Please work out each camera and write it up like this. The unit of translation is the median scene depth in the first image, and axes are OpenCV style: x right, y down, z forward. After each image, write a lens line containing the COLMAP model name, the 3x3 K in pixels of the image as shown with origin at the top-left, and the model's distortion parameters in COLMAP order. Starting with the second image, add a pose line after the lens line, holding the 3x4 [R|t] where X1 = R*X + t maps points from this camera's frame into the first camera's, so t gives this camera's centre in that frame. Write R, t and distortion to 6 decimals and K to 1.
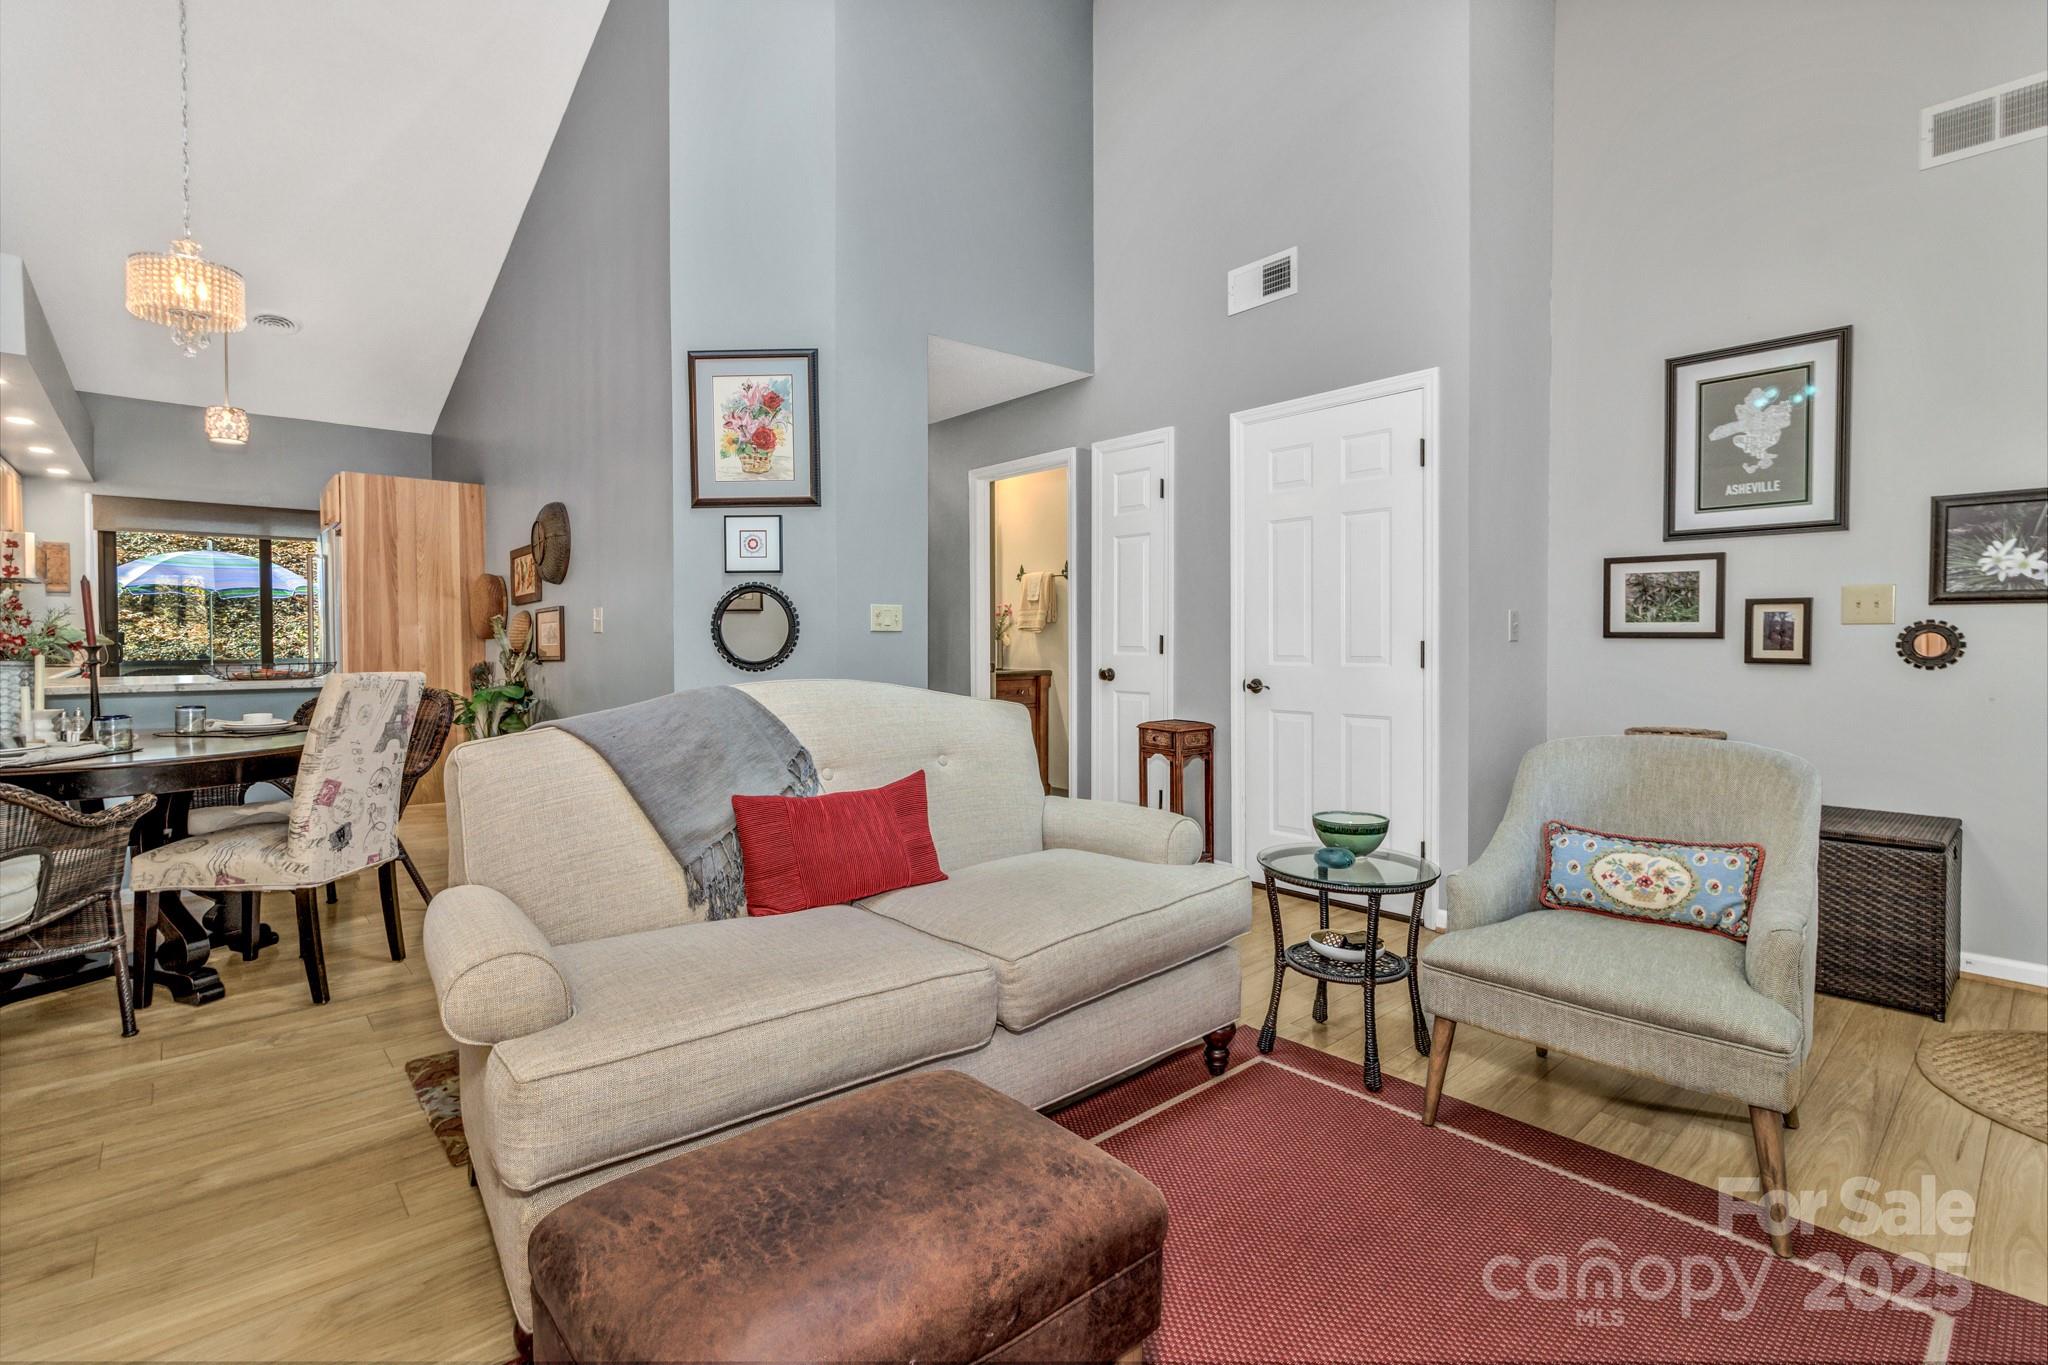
lens RADIAL K [[954.5, 0, 1017.9], [0, 954.5, 651.5], [0, 0, 1]] dist [-0.001511, 0.003502]
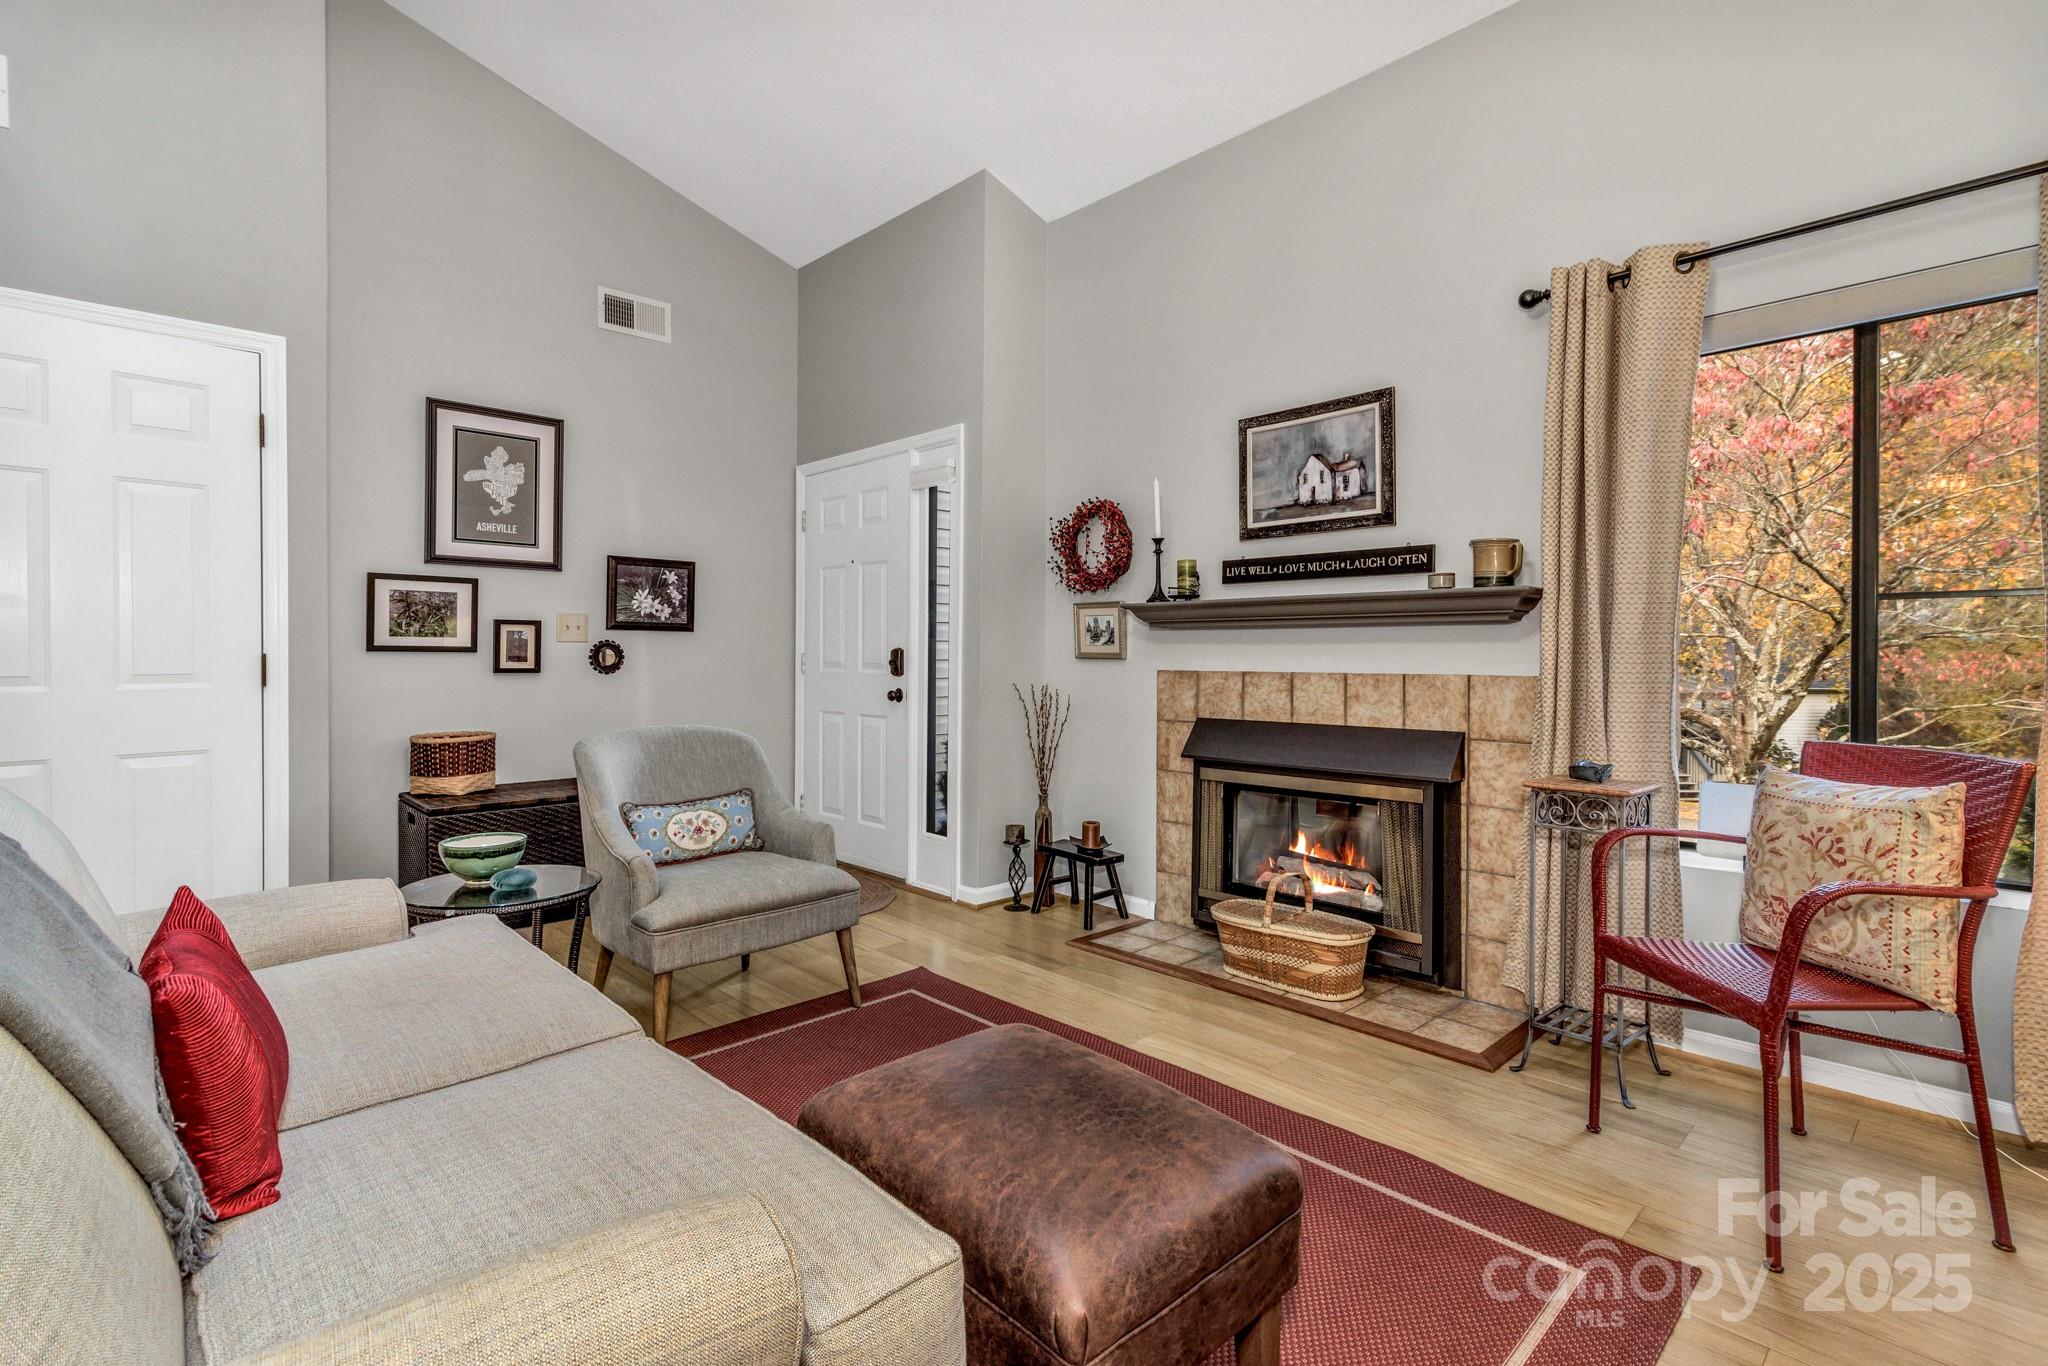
lens RADIAL K [[954.5, 0, 1044.3], [0, 954.5, 658.9], [0, 0, 1]] dist [-0.001511, 0.003502]
pose [[-0.049549, -0.005061, 0.998759, -0.465588], [0.010474, 0.999930, 0.005586, -0.004494], [-0.998717, 0.010738, -0.049493, 0.361279]]
